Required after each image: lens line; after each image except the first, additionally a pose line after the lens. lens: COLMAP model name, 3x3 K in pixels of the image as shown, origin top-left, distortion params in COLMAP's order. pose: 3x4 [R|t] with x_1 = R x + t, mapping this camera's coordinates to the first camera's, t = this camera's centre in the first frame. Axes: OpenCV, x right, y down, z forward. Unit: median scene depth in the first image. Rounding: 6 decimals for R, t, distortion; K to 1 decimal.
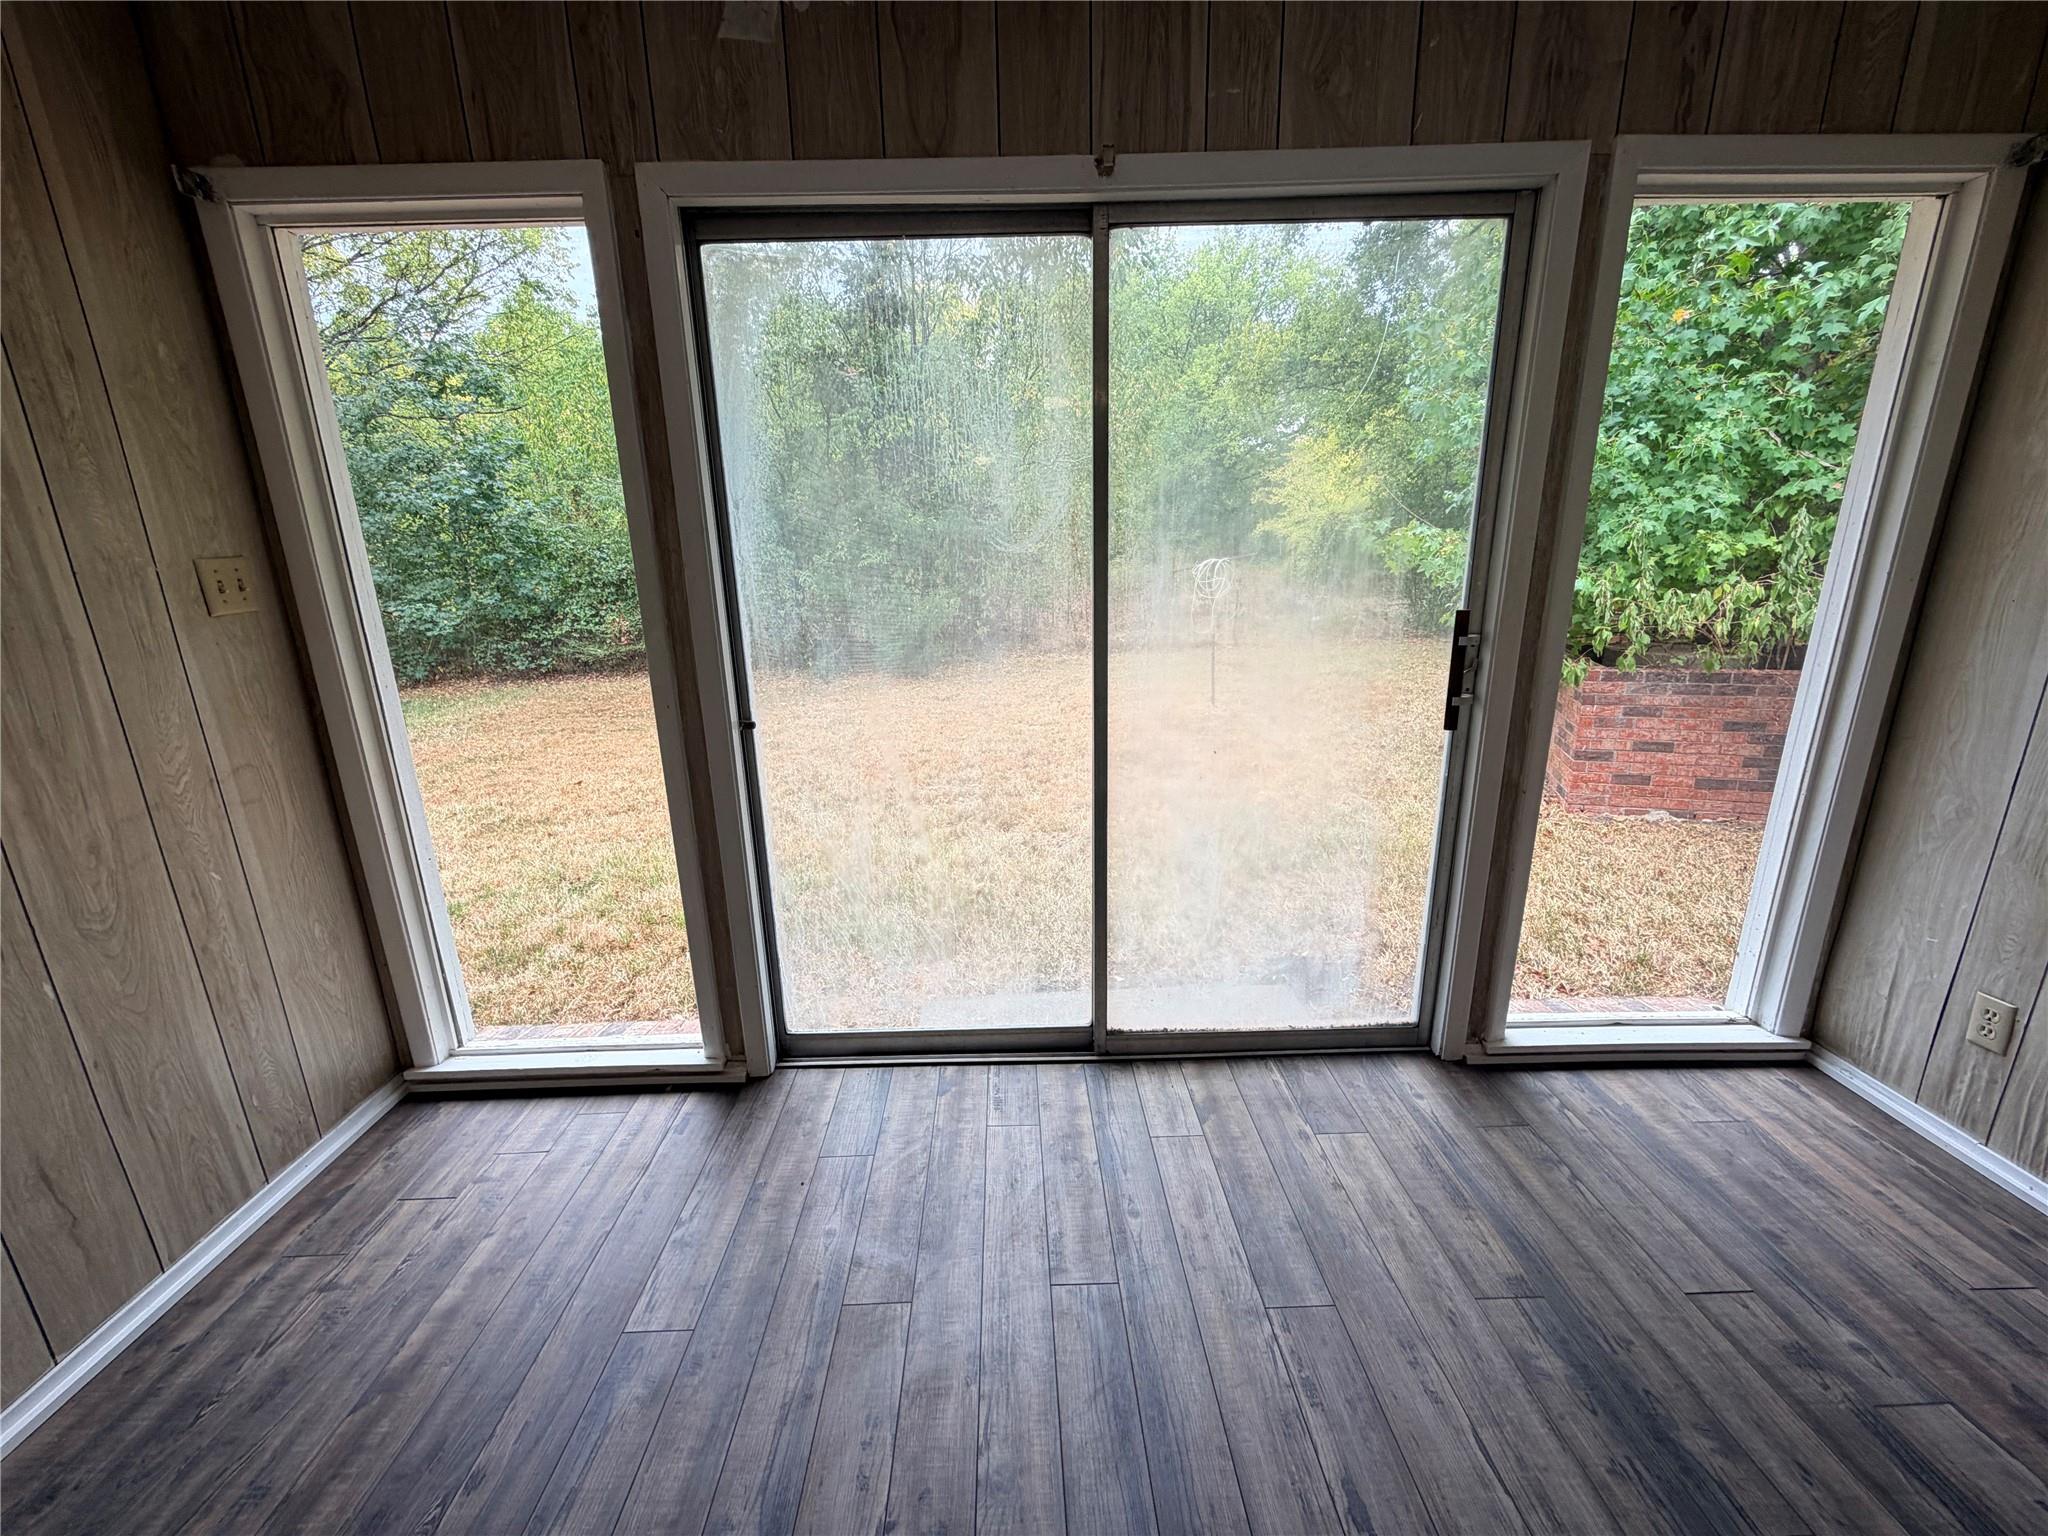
lens RADIAL K [[821.0, 0, 1018.1], [0, 821.0, 768.8], [0, 0, 1]] dist [-0.001045, 0.000697]
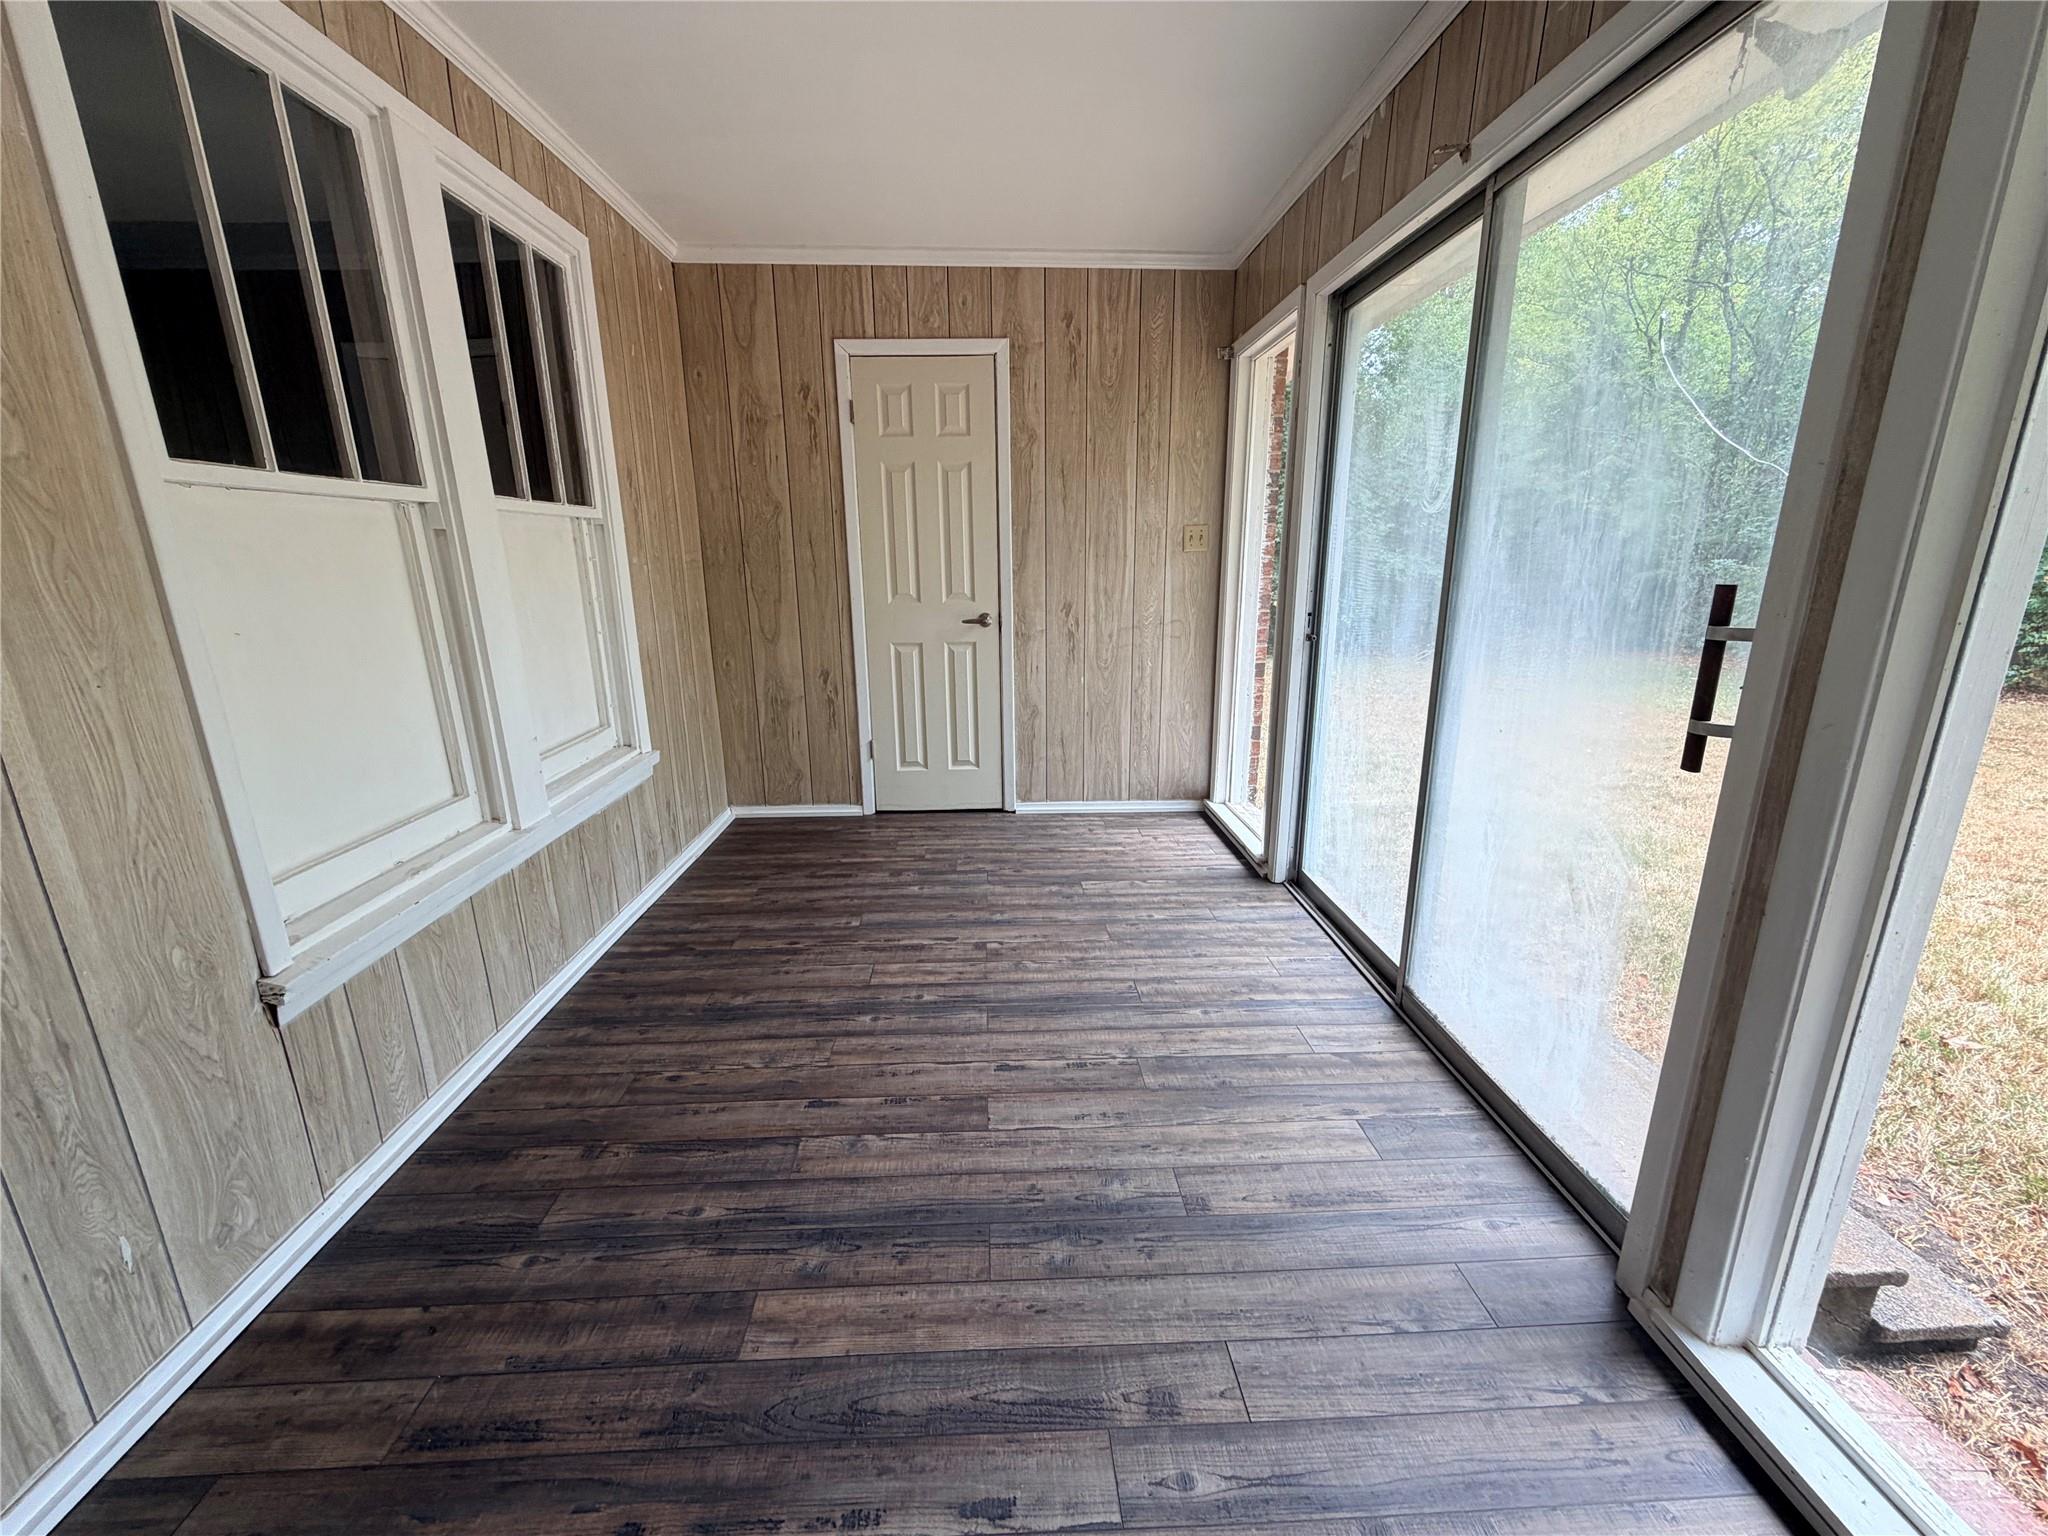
lens RADIAL K [[821.0, 0, 1024.0], [0, 821.0, 770.5], [0, 0, 1]] dist [-0.001045, 0.000697]
pose [[0.032248, 0.275805, -0.960673, 1.306392], [-0.253211, 0.932070, 0.259094, -0.097478], [0.966873, 0.234898, 0.099894, 0.486326]]
